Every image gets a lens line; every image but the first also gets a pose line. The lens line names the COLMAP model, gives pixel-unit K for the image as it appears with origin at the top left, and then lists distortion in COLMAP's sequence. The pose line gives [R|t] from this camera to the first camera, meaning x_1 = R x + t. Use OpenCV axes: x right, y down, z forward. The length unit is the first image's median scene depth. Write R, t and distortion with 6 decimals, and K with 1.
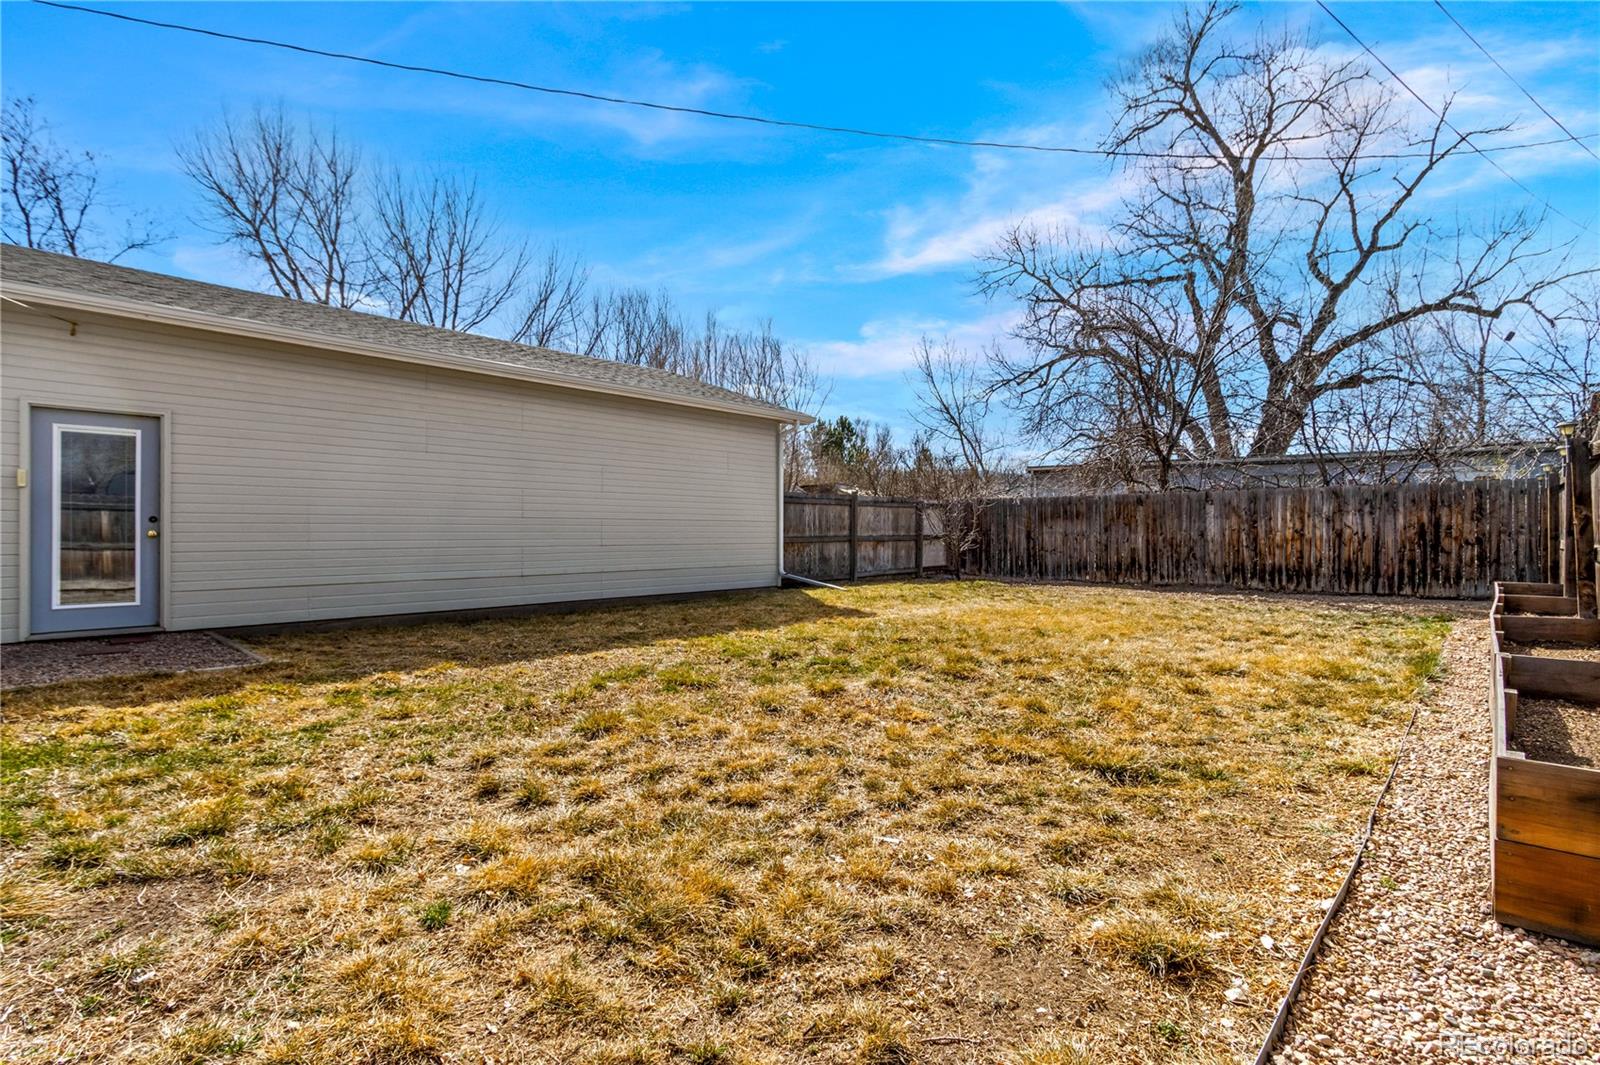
lens RADIAL K [[746.9, 0, 801.8], [0, 746.9, 522.2], [0, 0, 1]] dist [-0.000189, 0.000385]
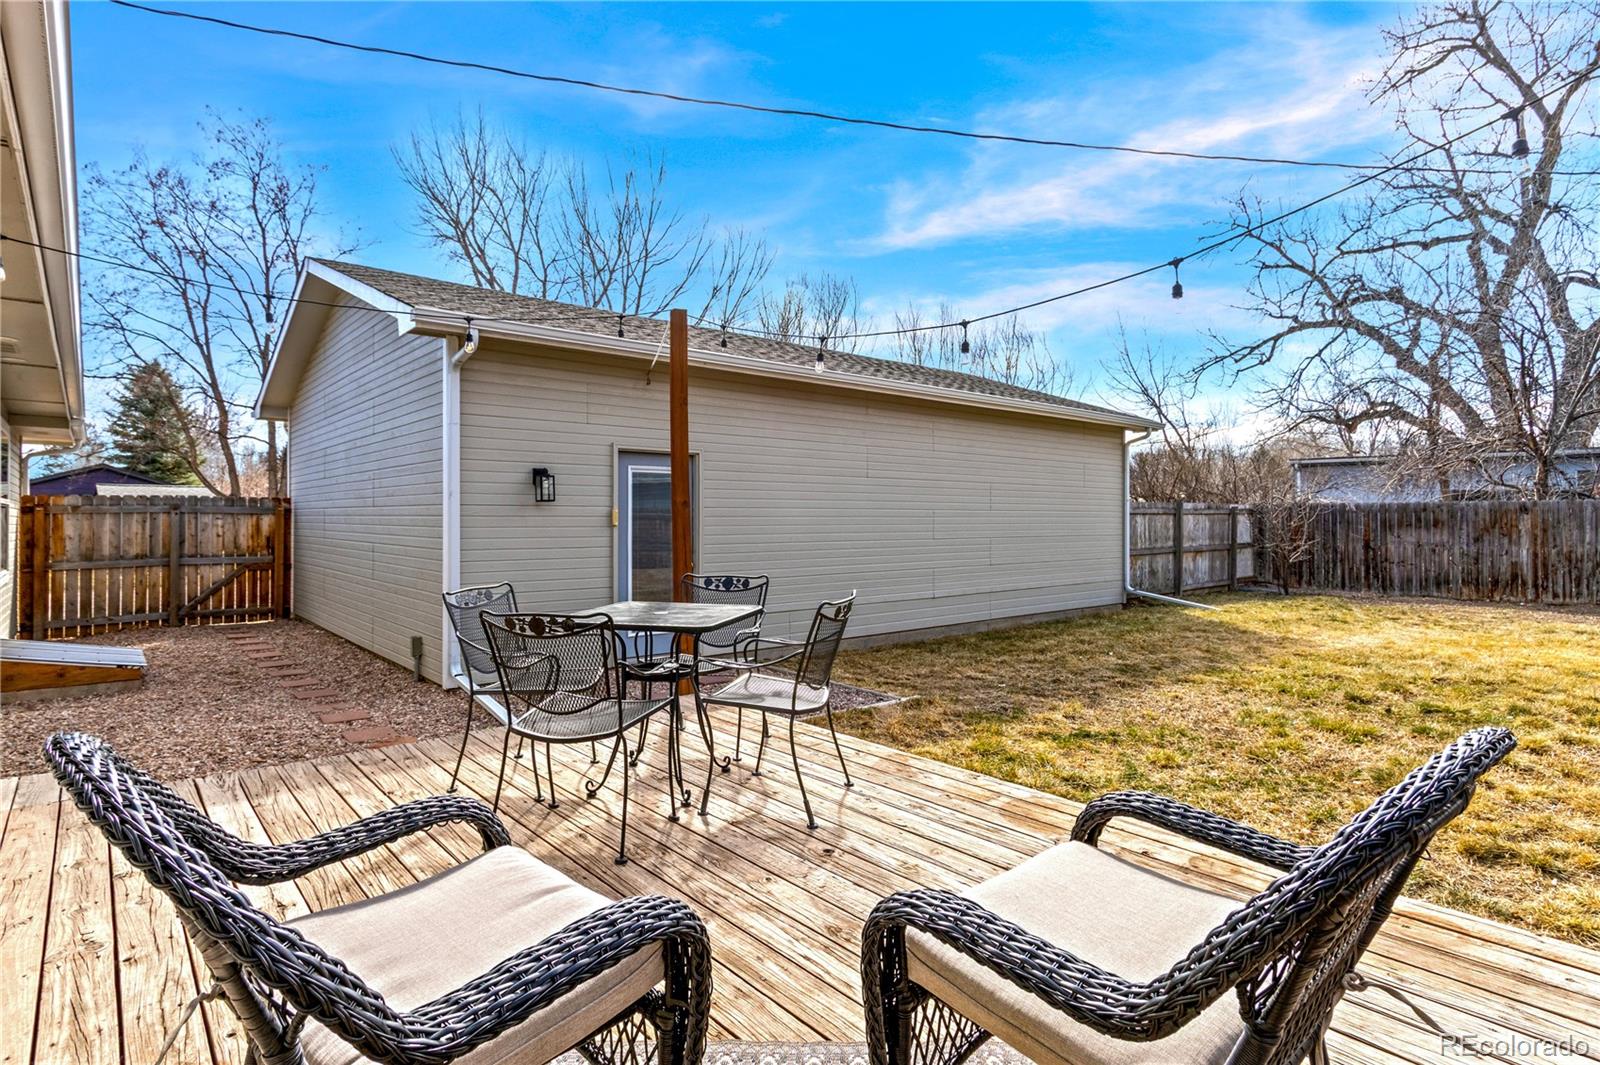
lens RADIAL K [[820.6, 0, 776.3], [0, 820.6, 504.7], [0, 0, 1]] dist [-0.002095, -0.001032]
pose [[0.992071, -0.003744, -0.125624, -0.286039], [0.003445, 0.999991, -0.002595, -0.031652], [0.125632, 0.002141, 0.992075, -0.070599]]
